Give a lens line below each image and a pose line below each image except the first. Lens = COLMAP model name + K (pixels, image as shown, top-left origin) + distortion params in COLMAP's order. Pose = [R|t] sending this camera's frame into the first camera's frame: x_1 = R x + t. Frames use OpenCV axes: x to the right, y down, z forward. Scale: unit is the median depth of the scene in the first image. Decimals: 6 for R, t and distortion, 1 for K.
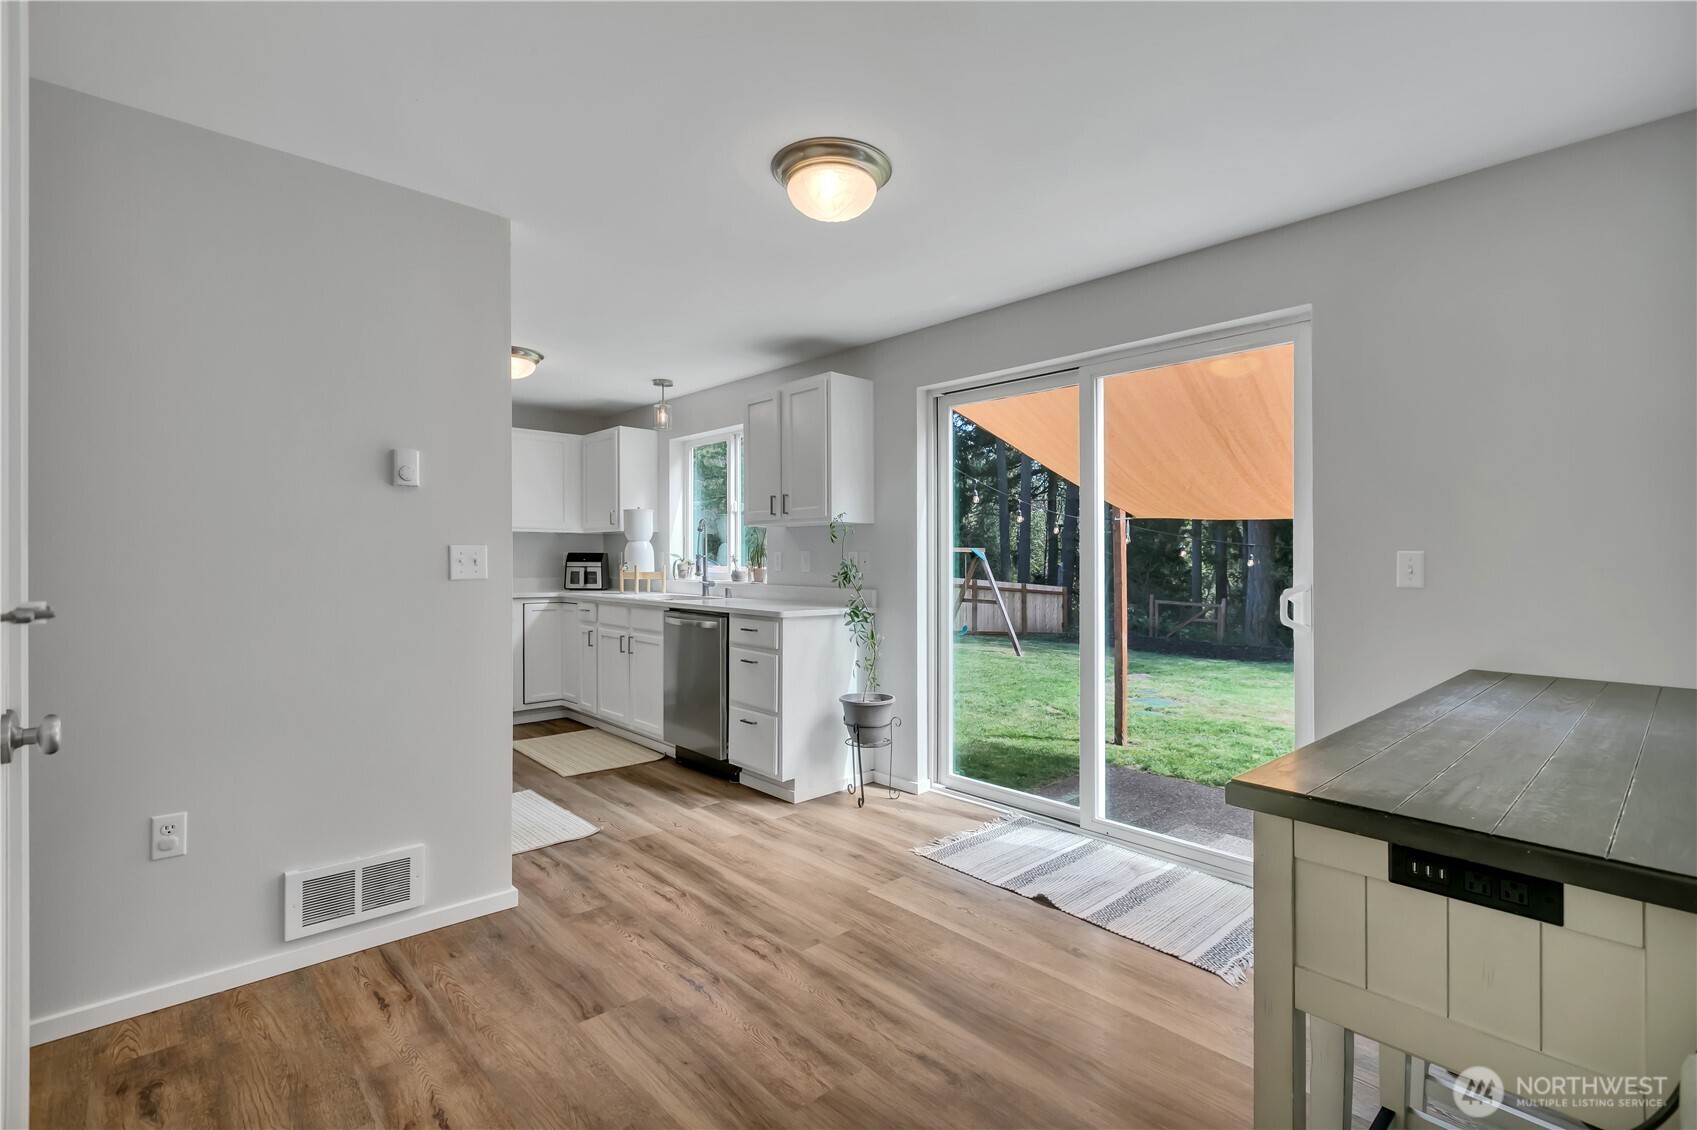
lens RADIAL K [[800.8, 0, 853.3], [0, 800.8, 556.9], [0, 0, 1]] dist [-0.001545, -0.004813]
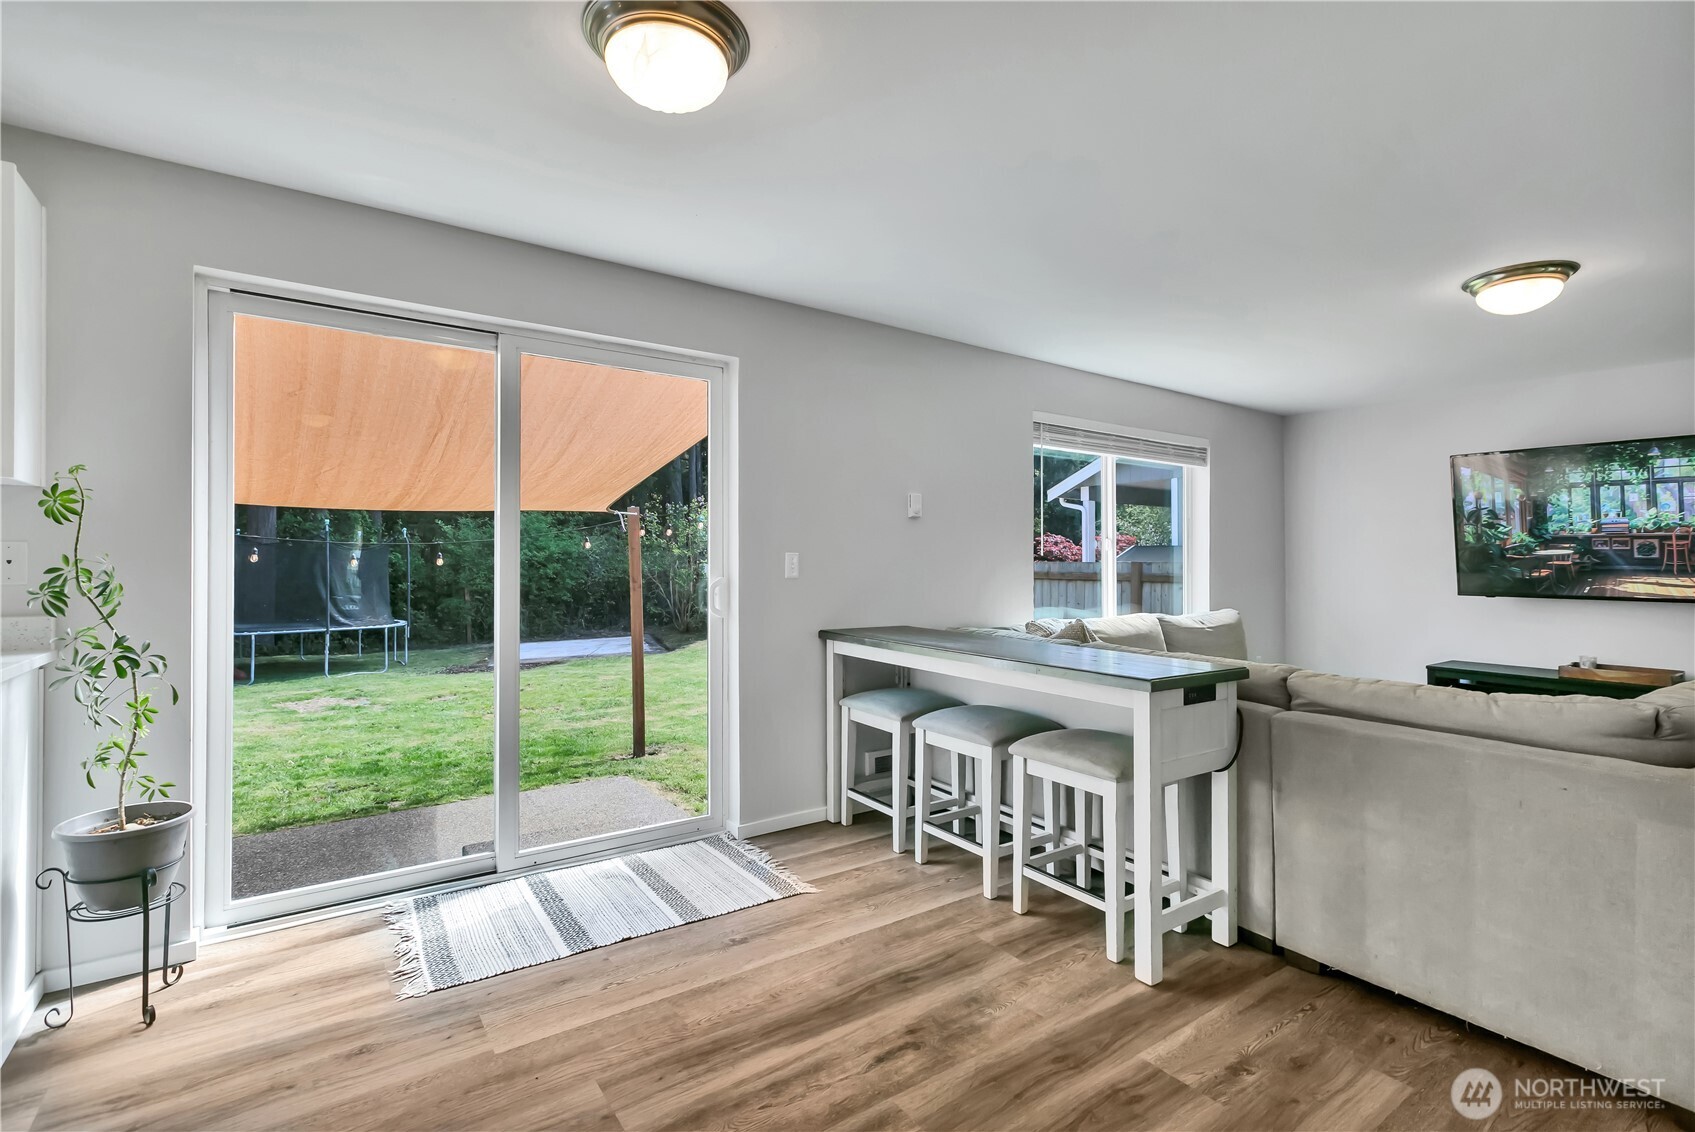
lens RADIAL K [[799.9, 0, 856.4], [0, 799.9, 552.0], [0, 0, 1]] dist [-0.001545, -0.004813]
pose [[0.100422, 0.009079, 0.994904, -0.347516], [-0.007909, 0.999934, -0.008326, 0.000294], [-0.994914, -0.007032, 0.100487, 0.354916]]
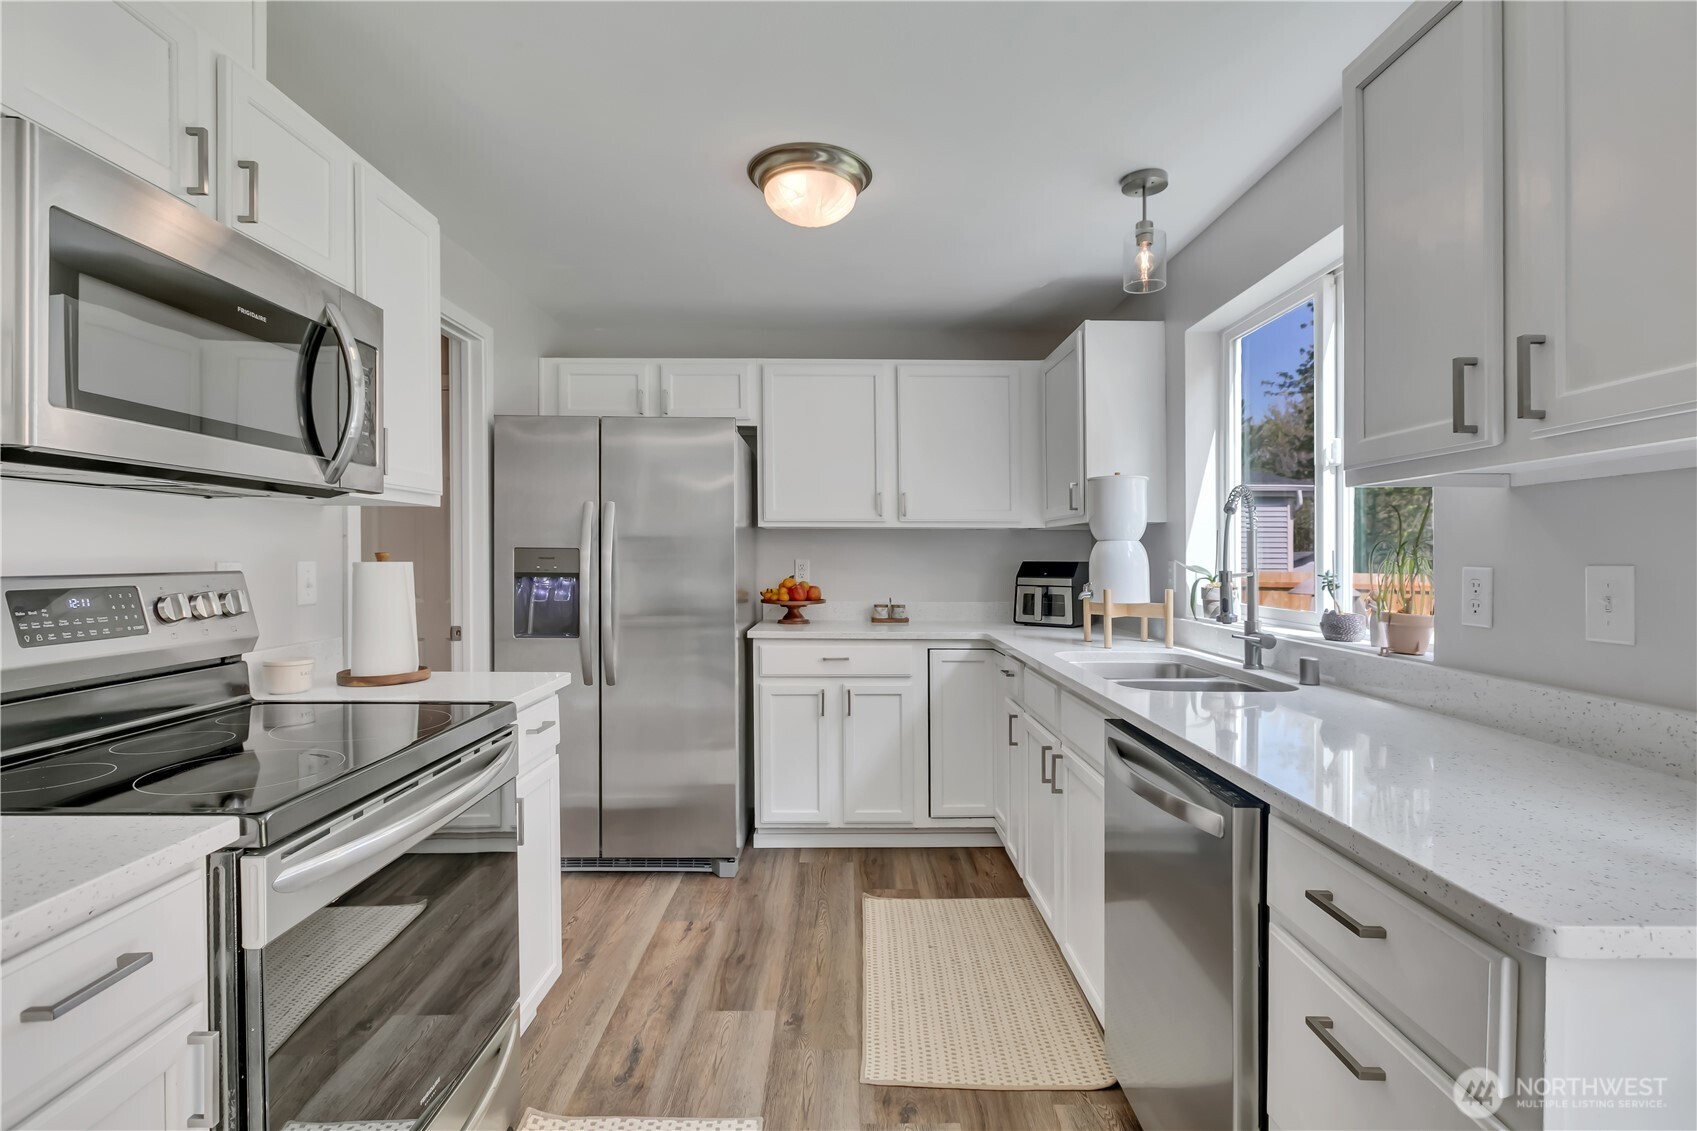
lens RADIAL K [[800.8, 0, 863.0], [0, 800.8, 568.7], [0, 0, 1]] dist [-0.001545, -0.004813]
pose [[0.752915, 0.005642, -0.658094, -0.063630], [0.006048, 0.999862, 0.015492, -0.011833], [0.658090, -0.015644, 0.752777, 0.563096]]
